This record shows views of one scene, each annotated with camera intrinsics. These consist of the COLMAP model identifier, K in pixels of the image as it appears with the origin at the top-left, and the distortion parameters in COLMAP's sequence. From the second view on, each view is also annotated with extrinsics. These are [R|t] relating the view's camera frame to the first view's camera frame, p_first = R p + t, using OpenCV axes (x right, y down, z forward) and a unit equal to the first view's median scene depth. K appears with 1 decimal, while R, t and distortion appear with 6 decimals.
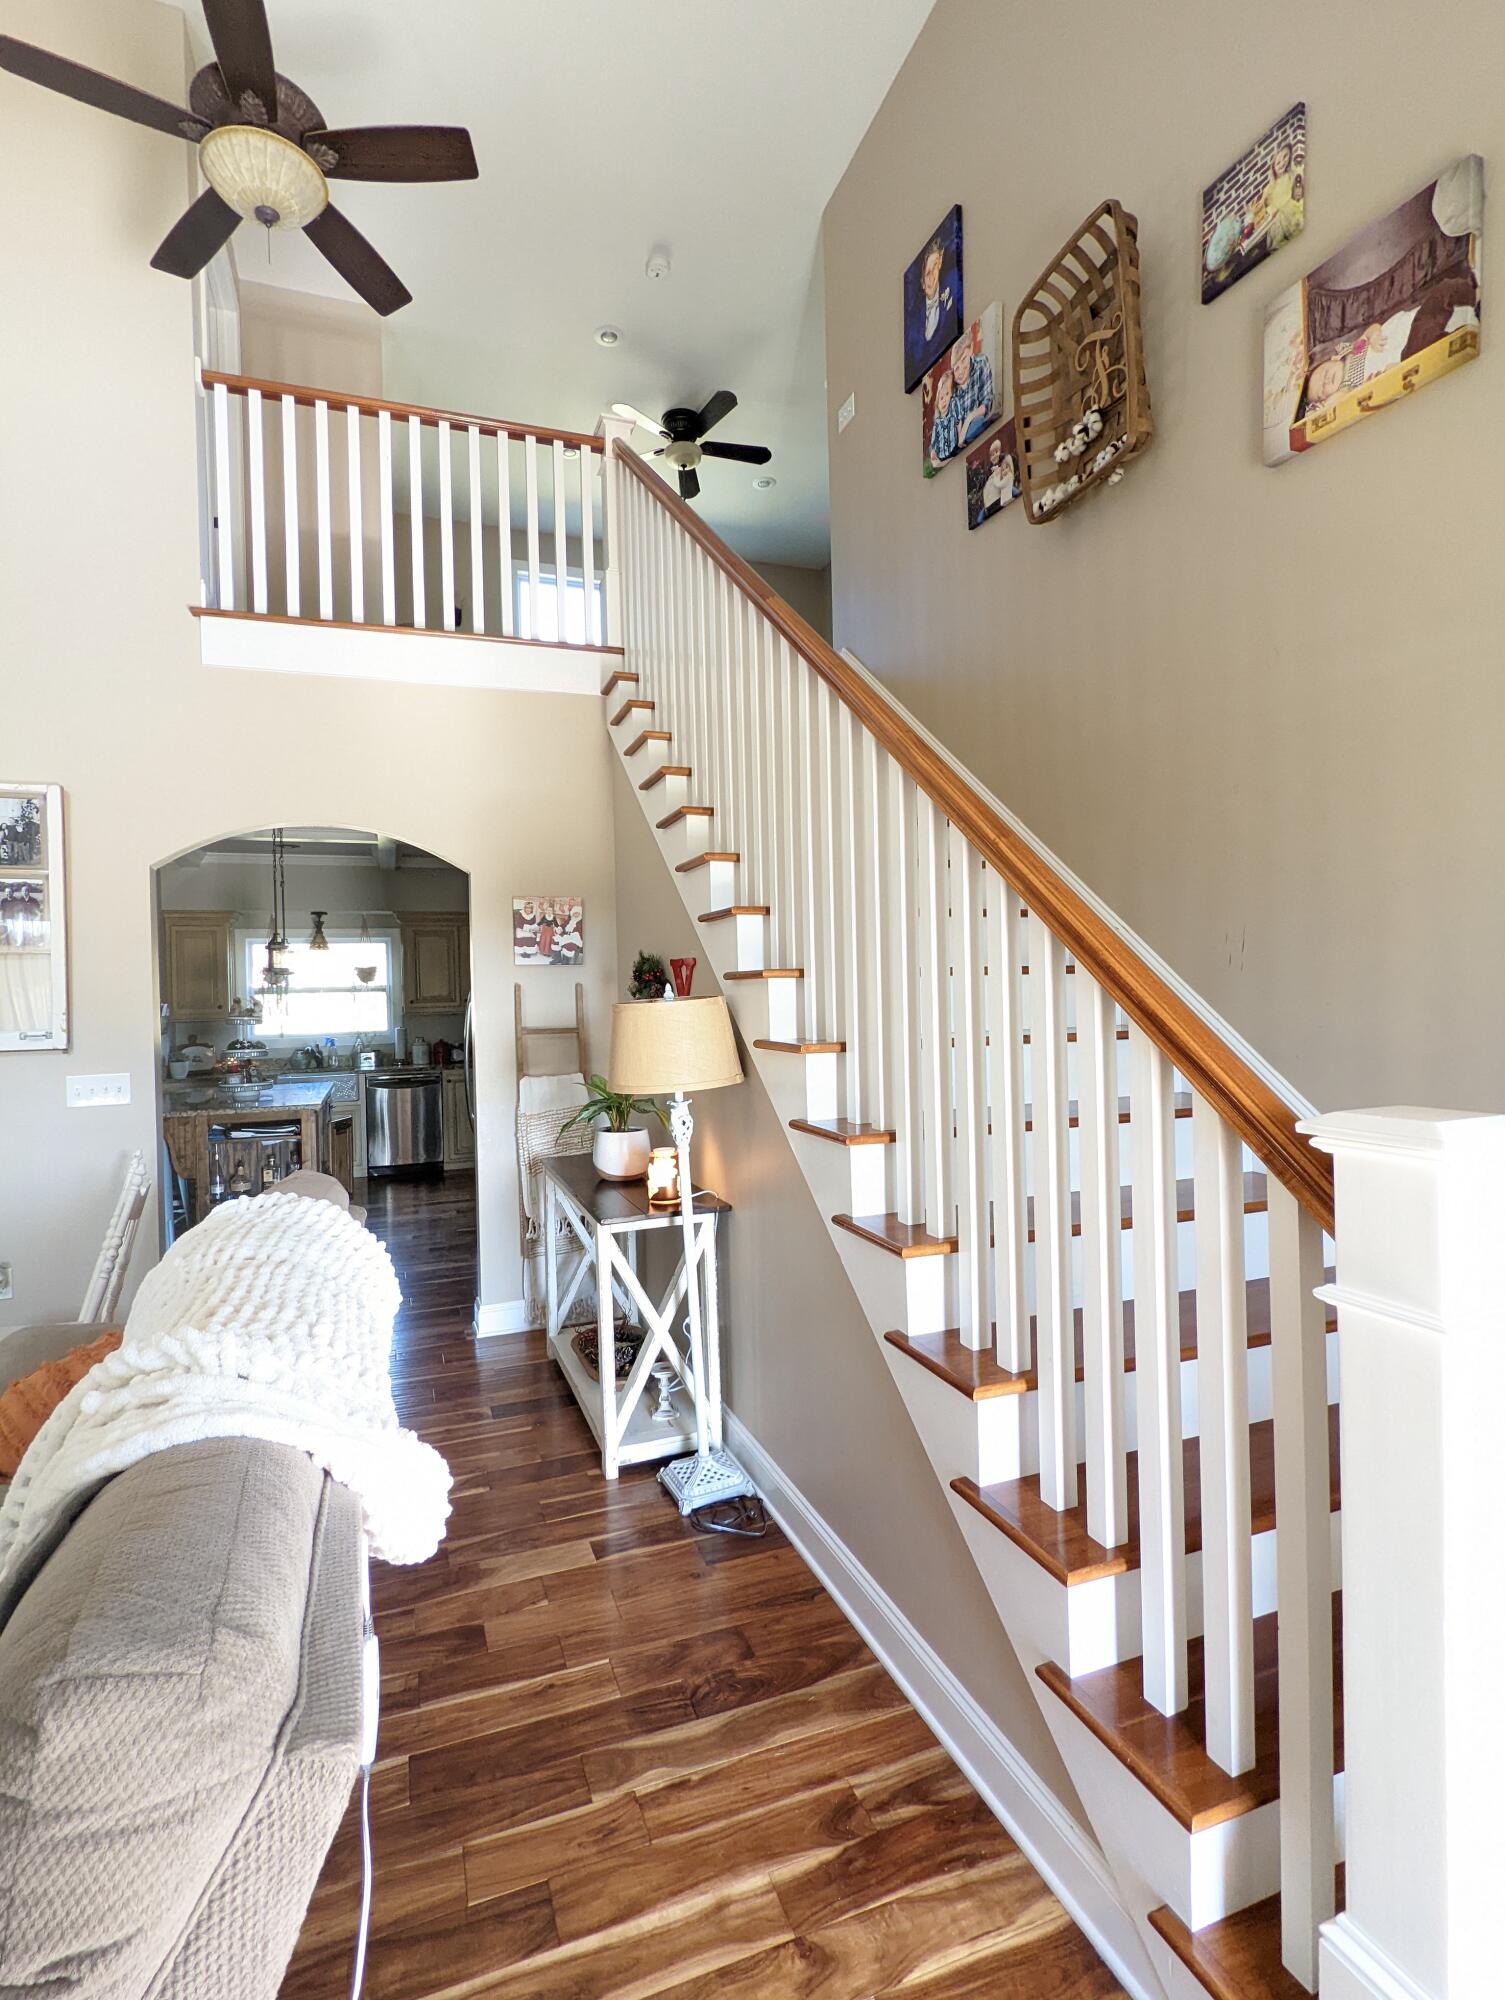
lens RADIAL K [[955.9, 0, 725.9], [0, 955.9, 994.5], [0, 0, 1]] dist [0.005365, -0.001060]
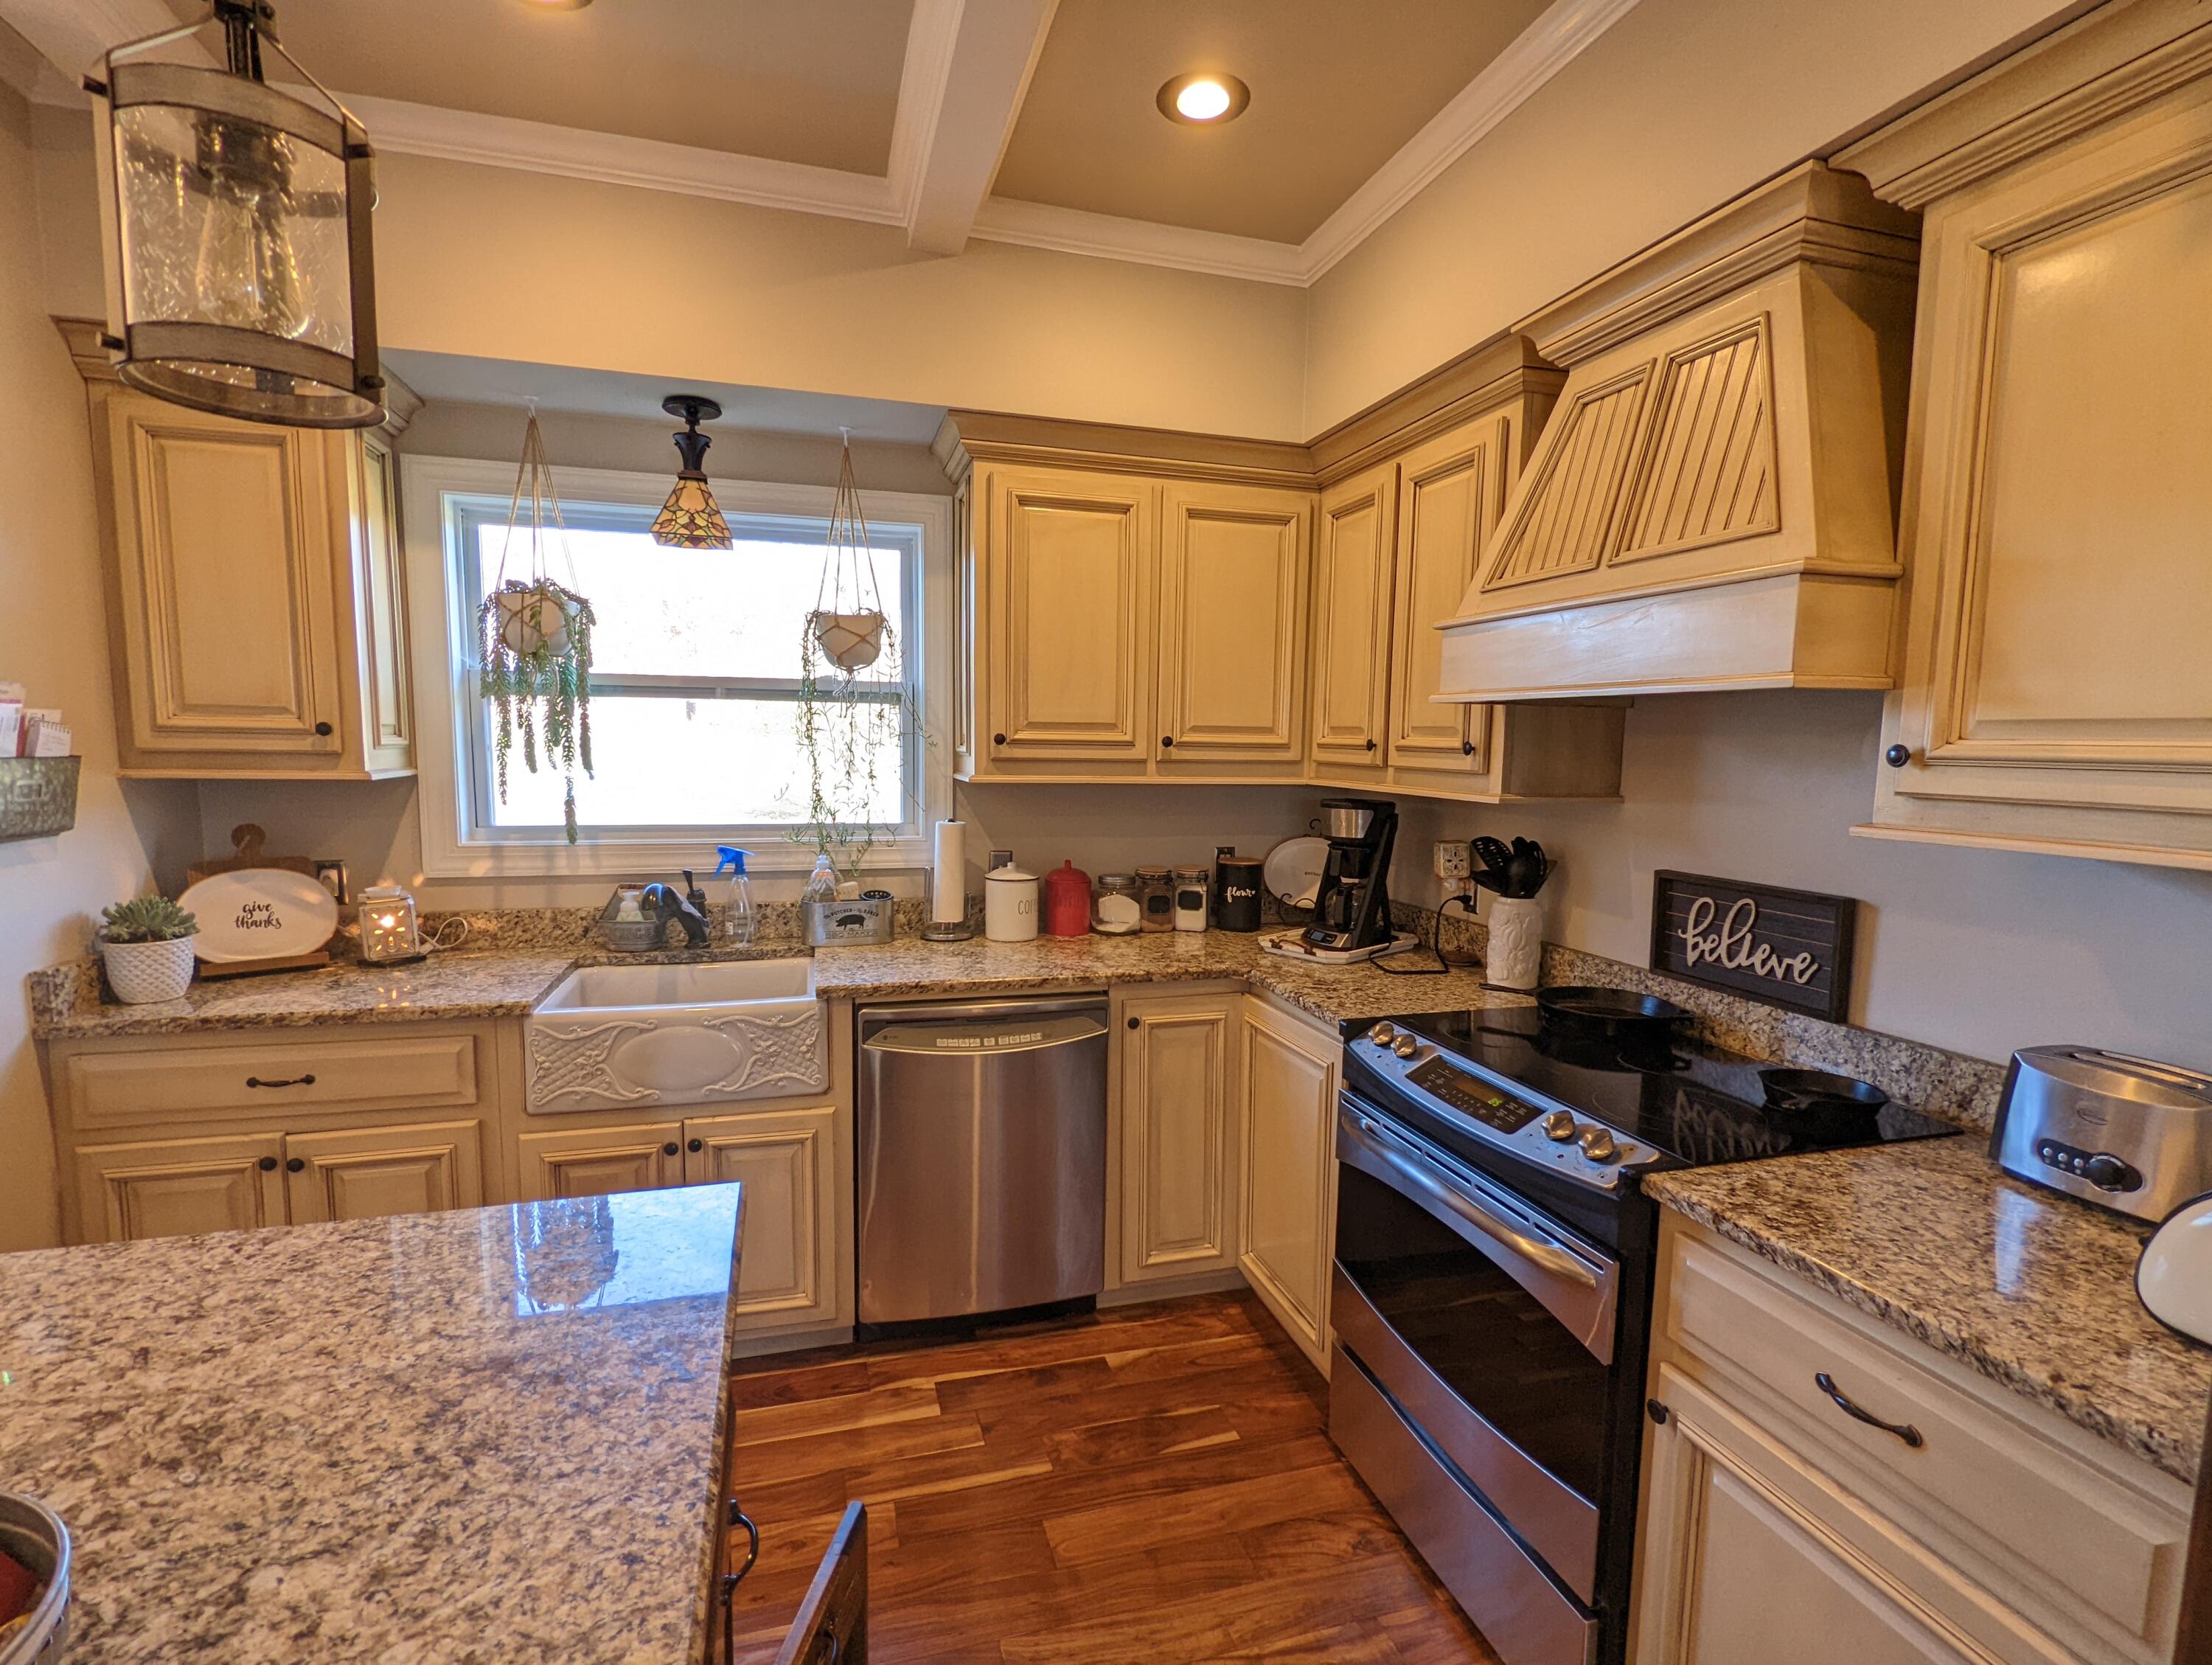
lens RADIAL K [[1047.9, 0, 1102.2], [0, 1047.9, 856.1], [0, 0, 1]] dist [0.001188, -0.000670]
pose [[0.997757, 0.047972, -0.046698, -0.556481], [-0.042696, 0.993227, 0.108059, 0.014303], [0.051565, -0.105823, 0.993047, 1.339411]]
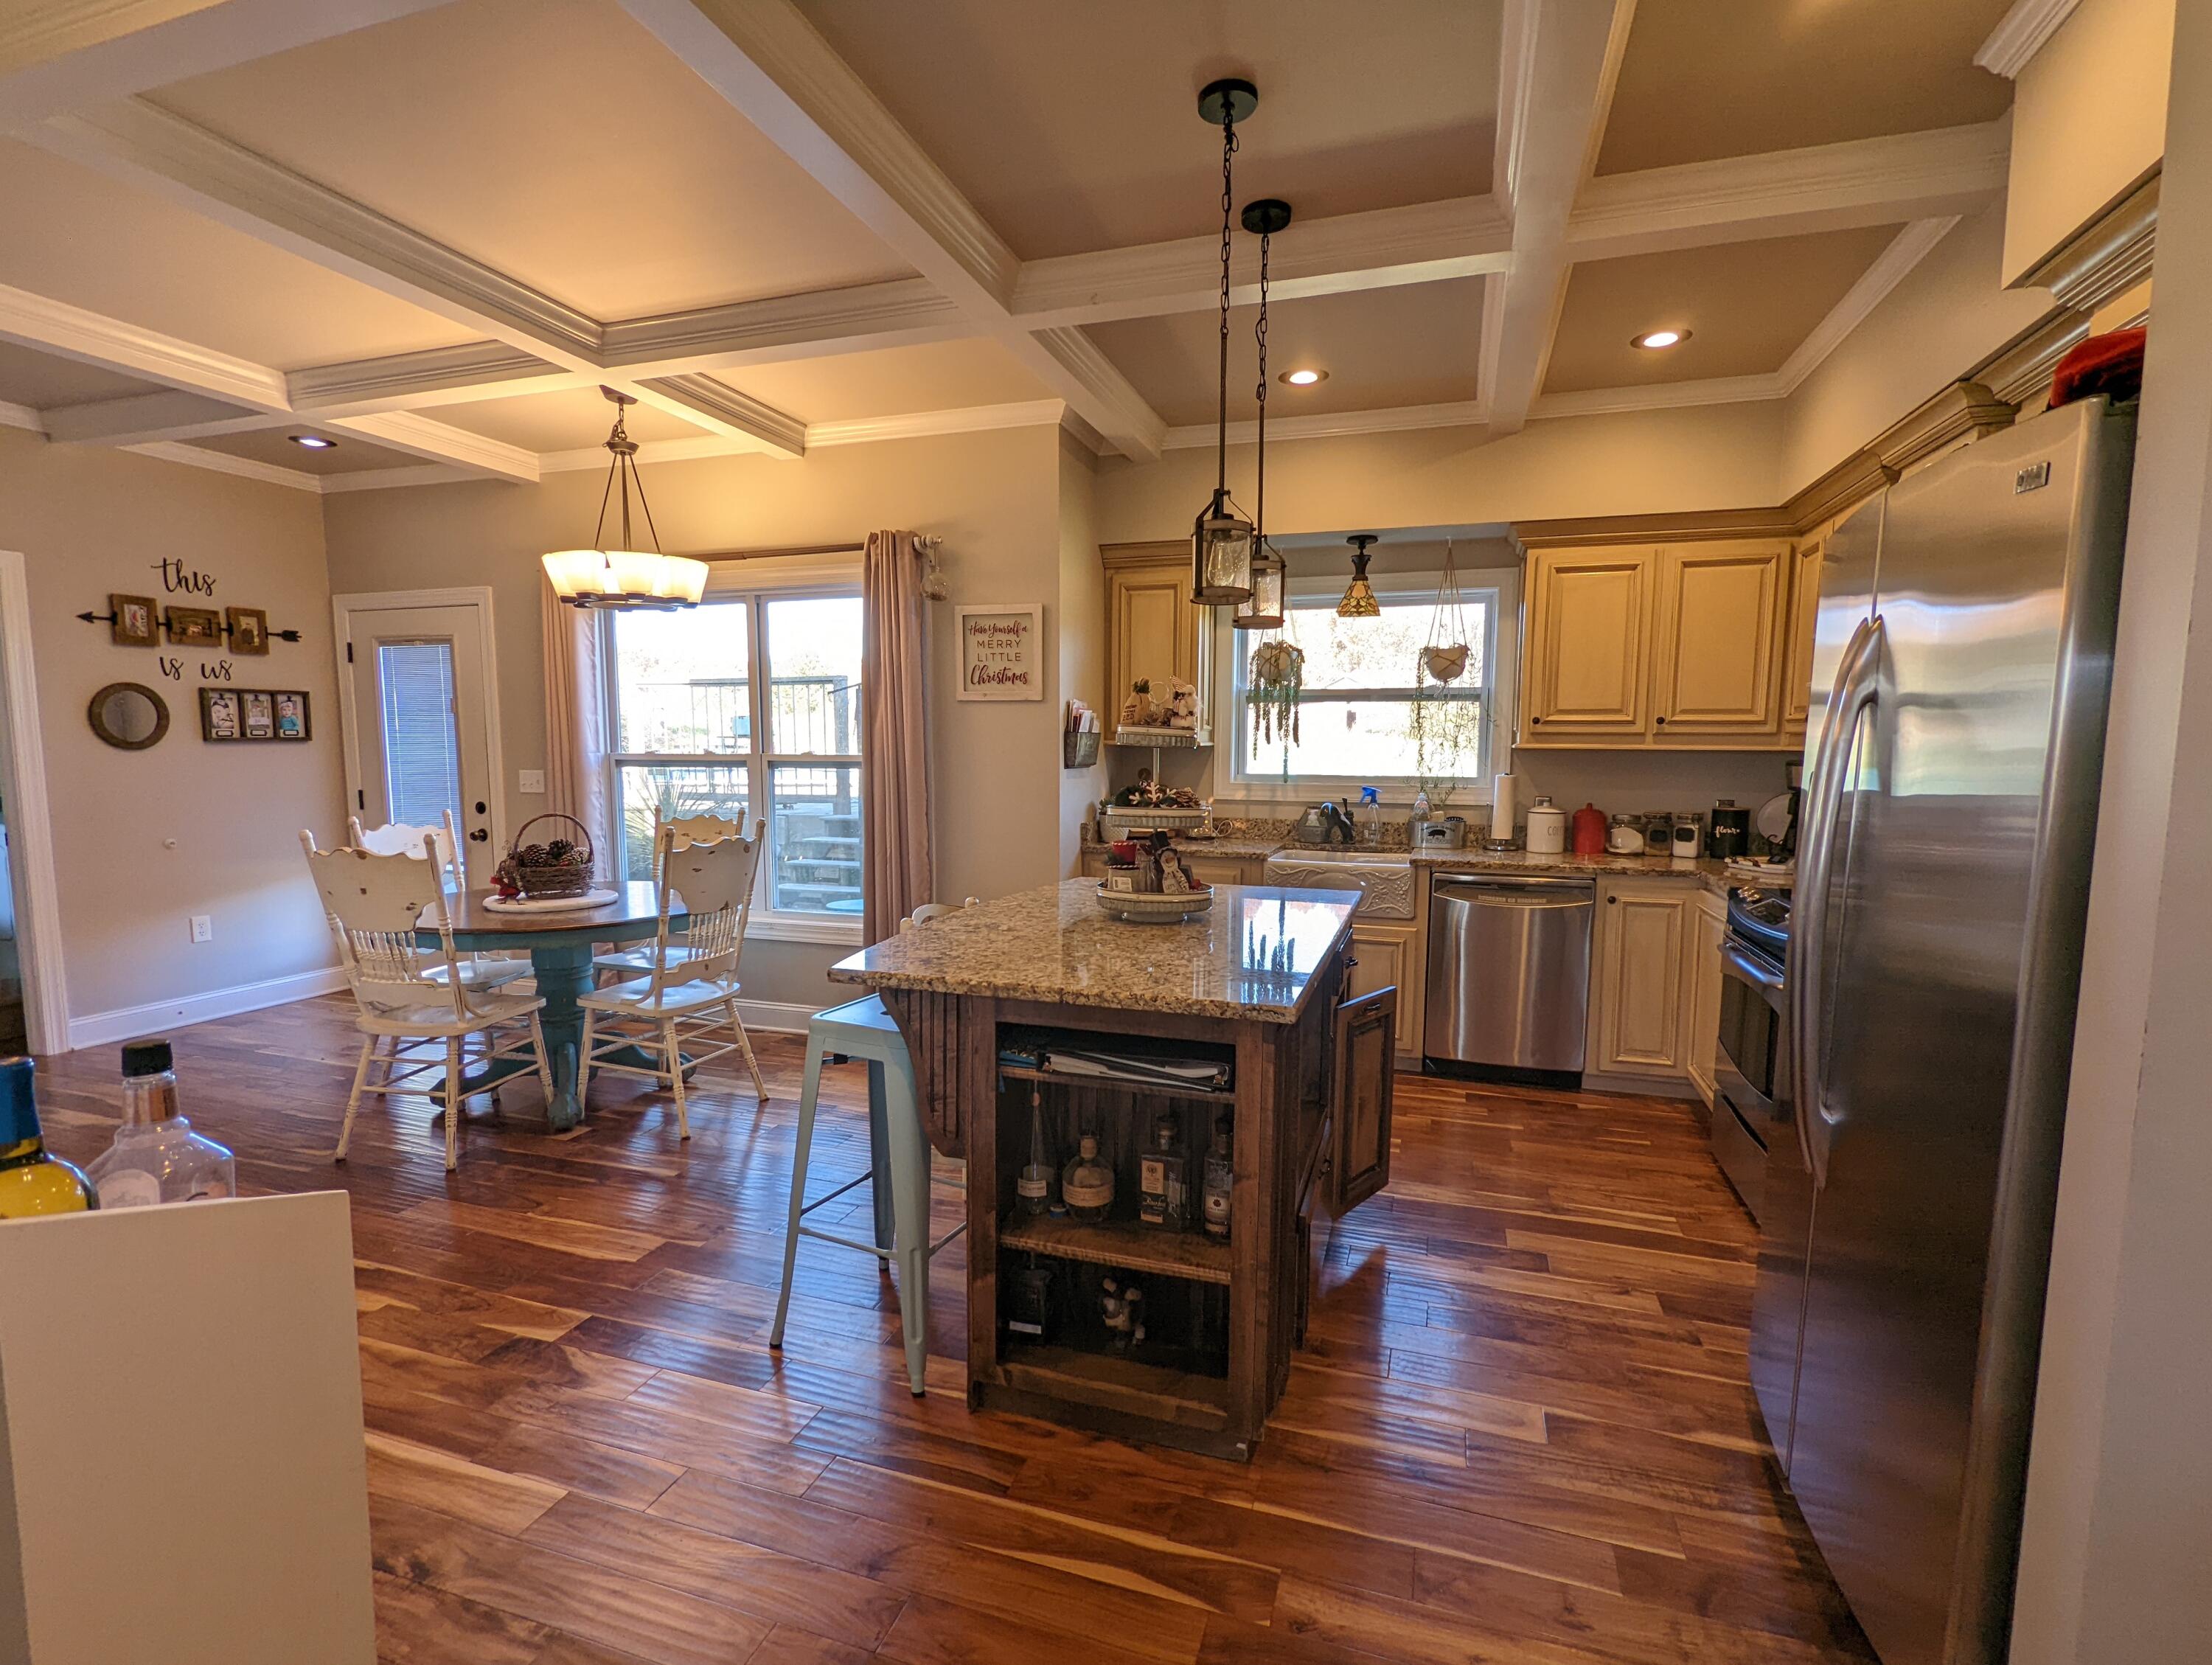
lens RADIAL K [[1047.9, 0, 1102.2], [0, 1047.9, 856.1], [0, 0, 1]] dist [0.001188, -0.000670]
pose [[0.793579, 0.097019, -0.600683, -0.362555], [-0.029147, 0.992134, 0.121737, 0.034081], [0.607769, -0.079100, 0.790164, 0.906868]]
